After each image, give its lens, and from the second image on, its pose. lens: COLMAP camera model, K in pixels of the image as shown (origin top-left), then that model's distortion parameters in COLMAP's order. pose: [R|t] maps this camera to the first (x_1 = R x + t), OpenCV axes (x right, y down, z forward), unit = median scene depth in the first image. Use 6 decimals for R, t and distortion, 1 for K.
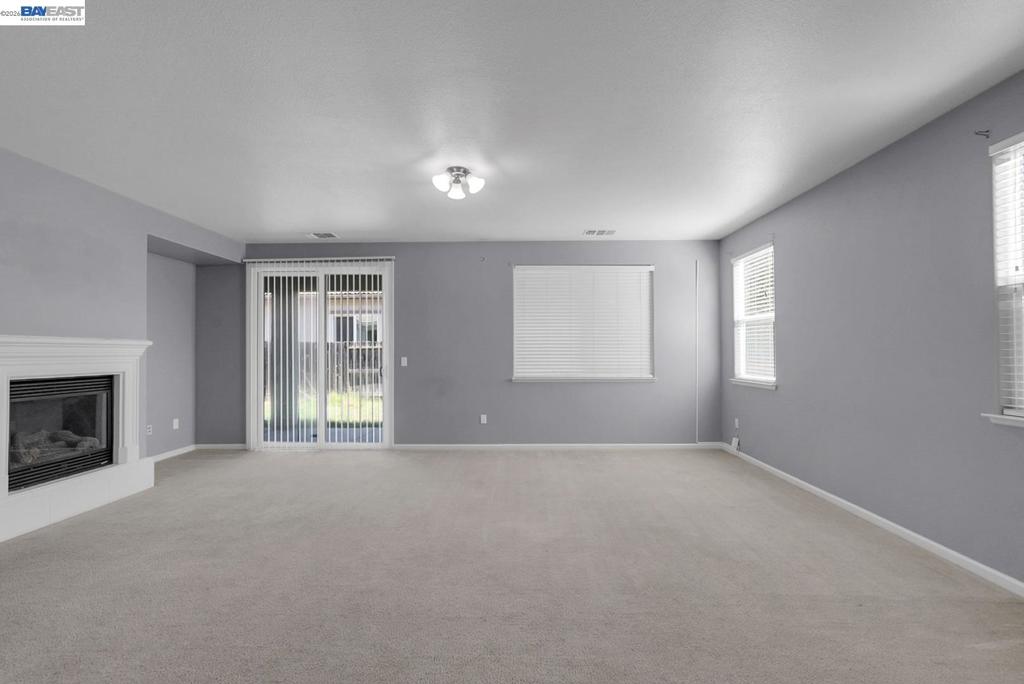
lens RADIAL K [[443.3, 0, 508.1], [0, 443.3, 340.2], [0, 0, 1]] dist [-0.002846, 0.006228]
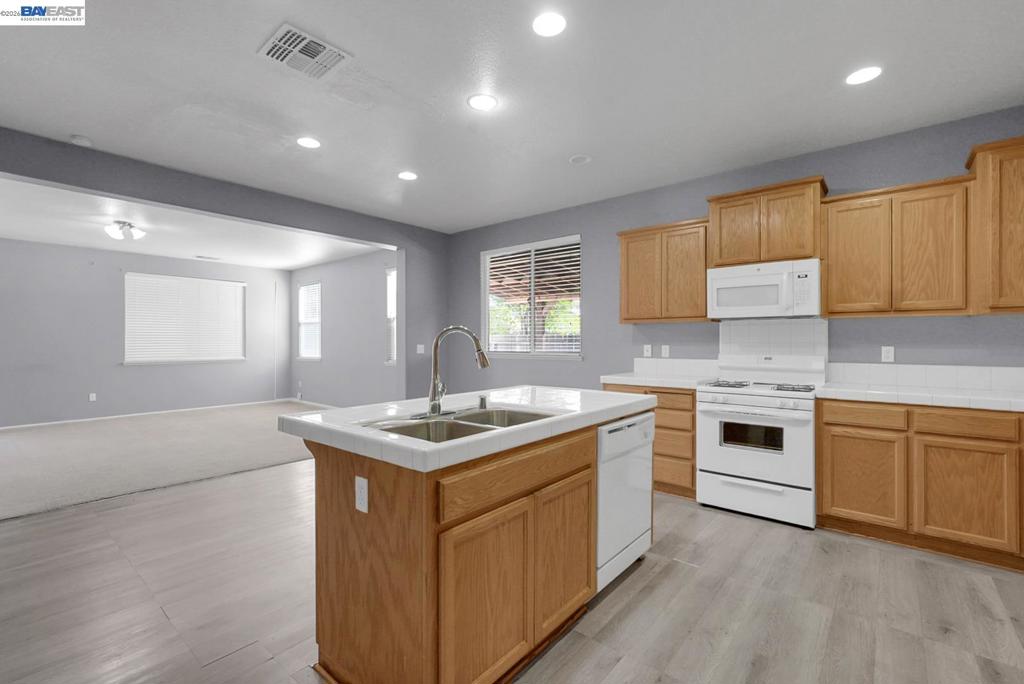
lens RADIAL K [[450.5, 0, 512.0], [0, 450.5, 342.0], [0, 0, 1]] dist [0.001290, 0.000265]
pose [[0.613409, -0.000410, 0.789765, -0.323443], [-0.019415, 0.999690, 0.015598, -0.012578], [-0.789527, -0.024901, 0.613211, -0.643801]]
